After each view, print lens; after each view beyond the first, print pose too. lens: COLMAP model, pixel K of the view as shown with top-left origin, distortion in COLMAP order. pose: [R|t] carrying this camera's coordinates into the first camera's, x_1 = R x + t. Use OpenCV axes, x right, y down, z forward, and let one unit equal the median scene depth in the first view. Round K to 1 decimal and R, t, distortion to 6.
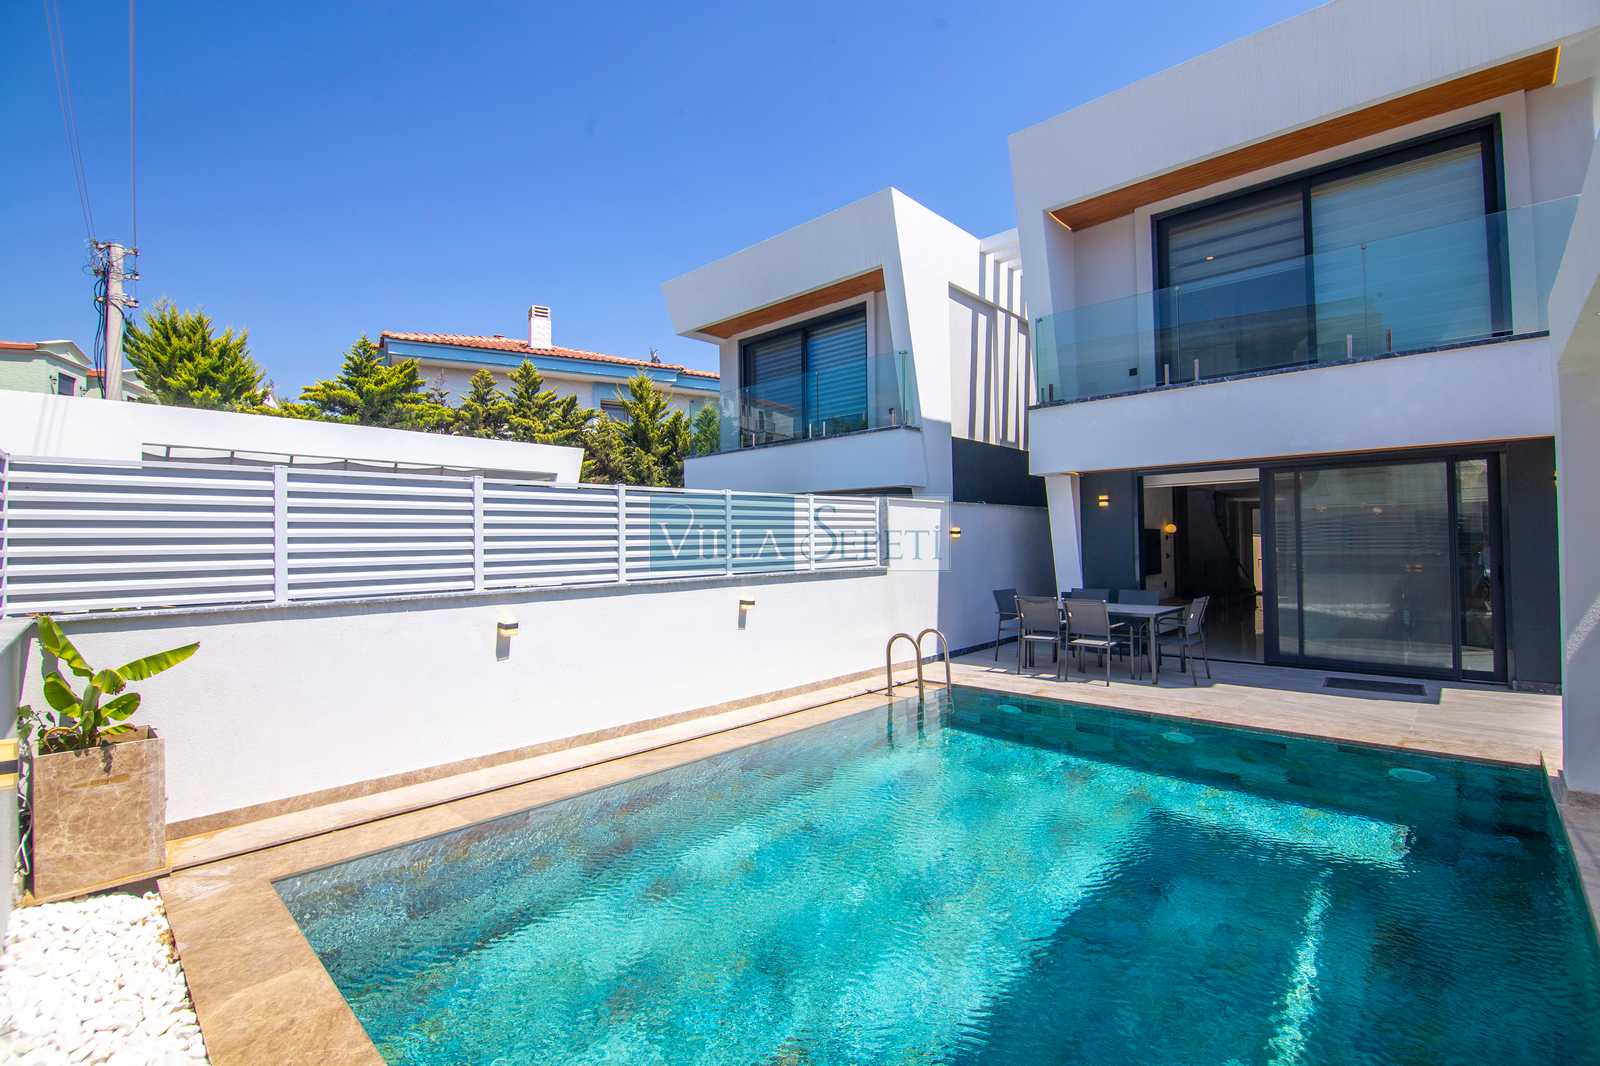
lens RADIAL K [[707.6, 0, 806.2], [0, 707.6, 524.5], [0, 0, 1]] dist [-0.005240, -0.006680]
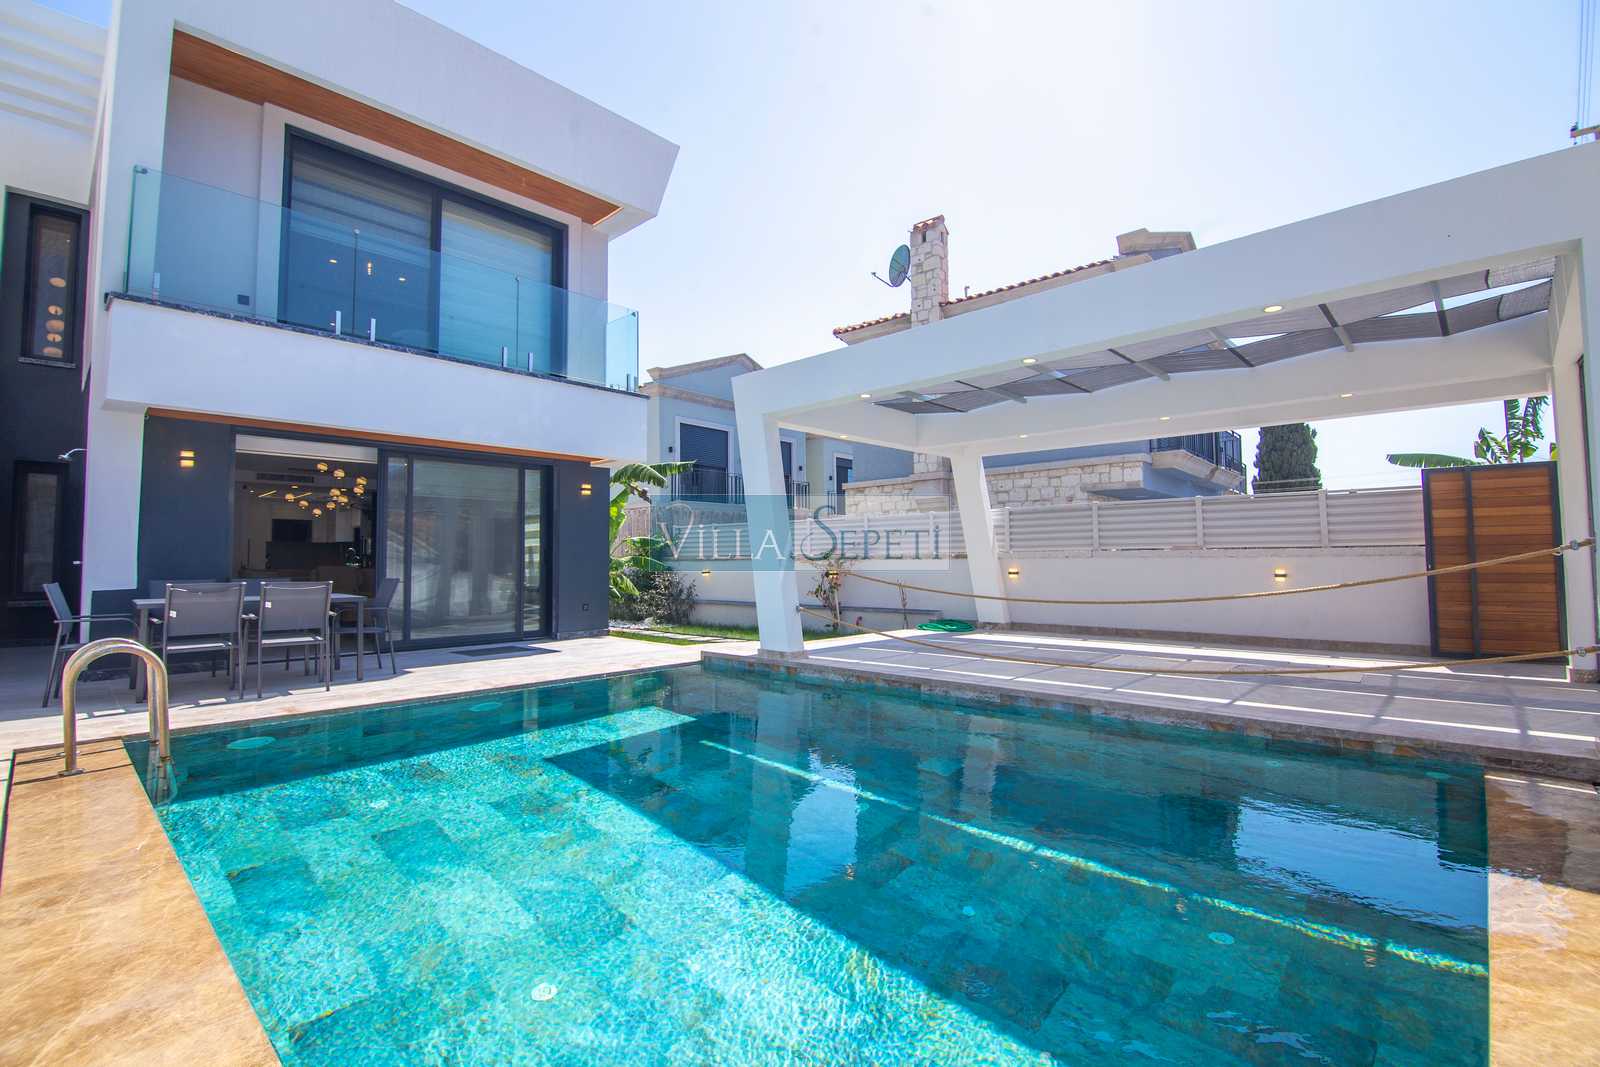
lens RADIAL K [[713.1, 0, 791.1], [0, 713.1, 527.7], [0, 0, 1]] dist [-0.001890, -0.010802]
pose [[0.021369, 0.061294, 0.997891, -0.302368], [-0.020976, 0.997927, -0.060847, 0.072349], [-0.999552, -0.019632, 0.022610, 0.396444]]
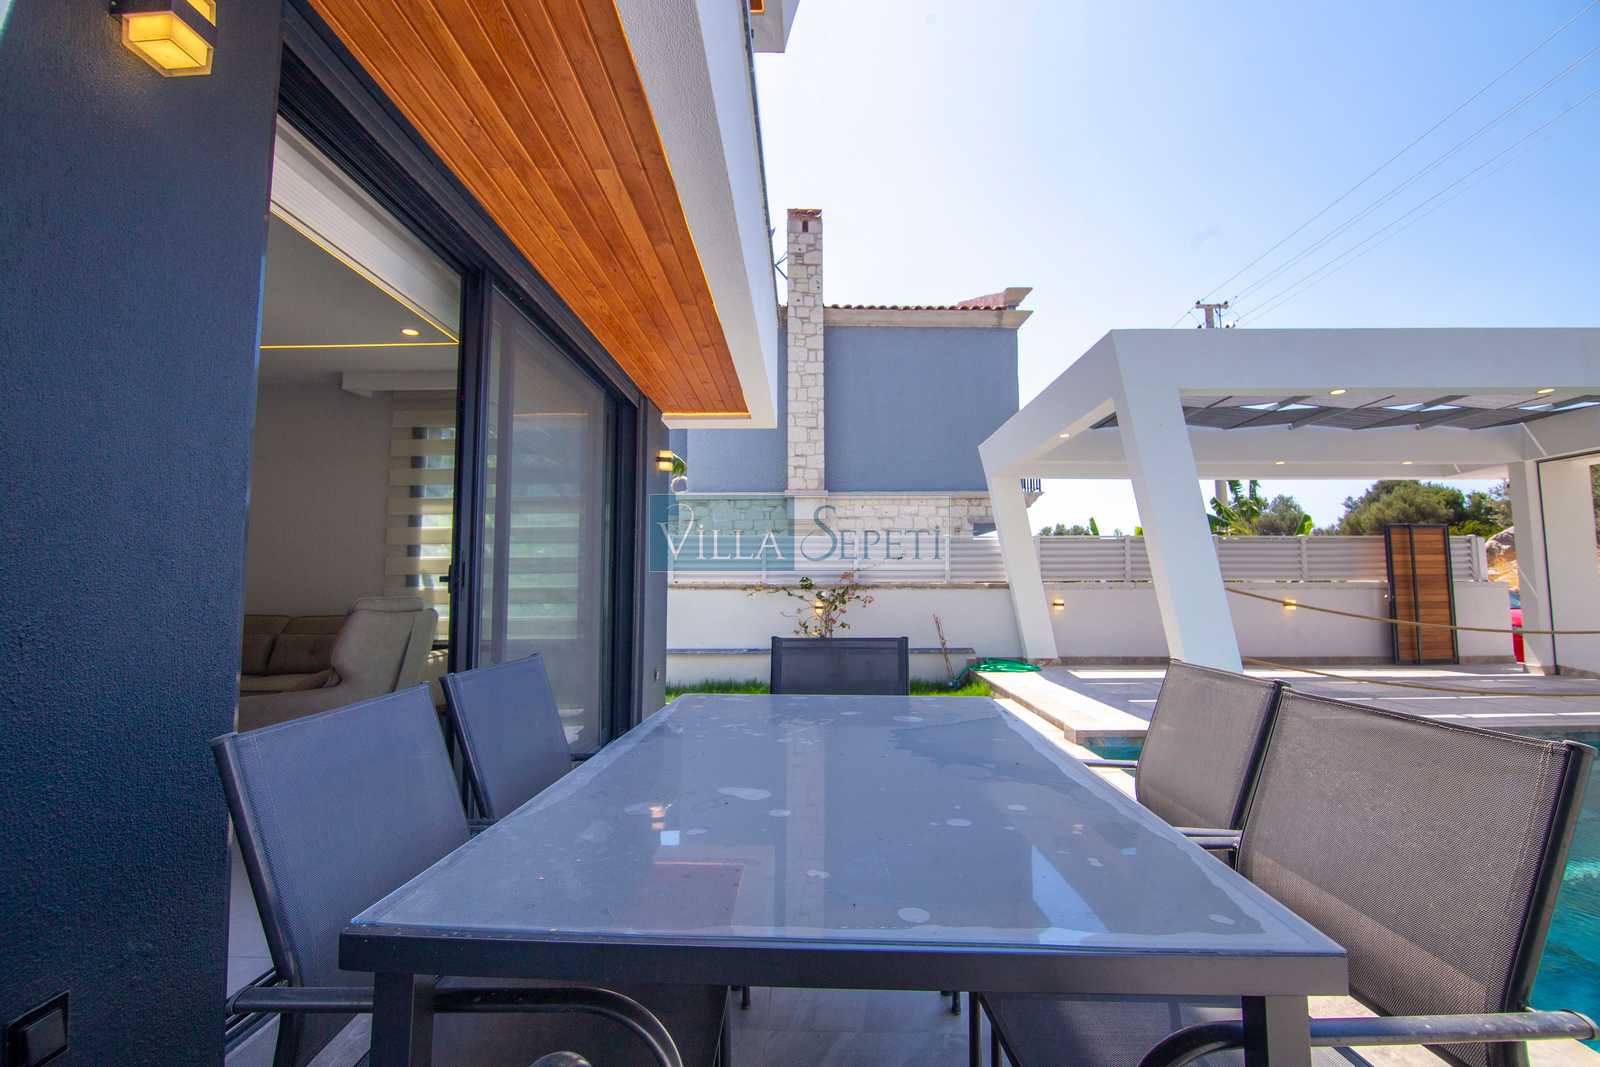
lens RADIAL K [[713.1, 0, 791.1], [0, 713.1, 527.7], [0, 0, 1]] dist [-0.001890, -0.010802]
pose [[-0.652501, 0.080074, 0.753545, 0.270817], [-0.010794, 0.993318, -0.114900, 0.080733], [-0.757711, -0.083107, -0.647277, 1.058990]]
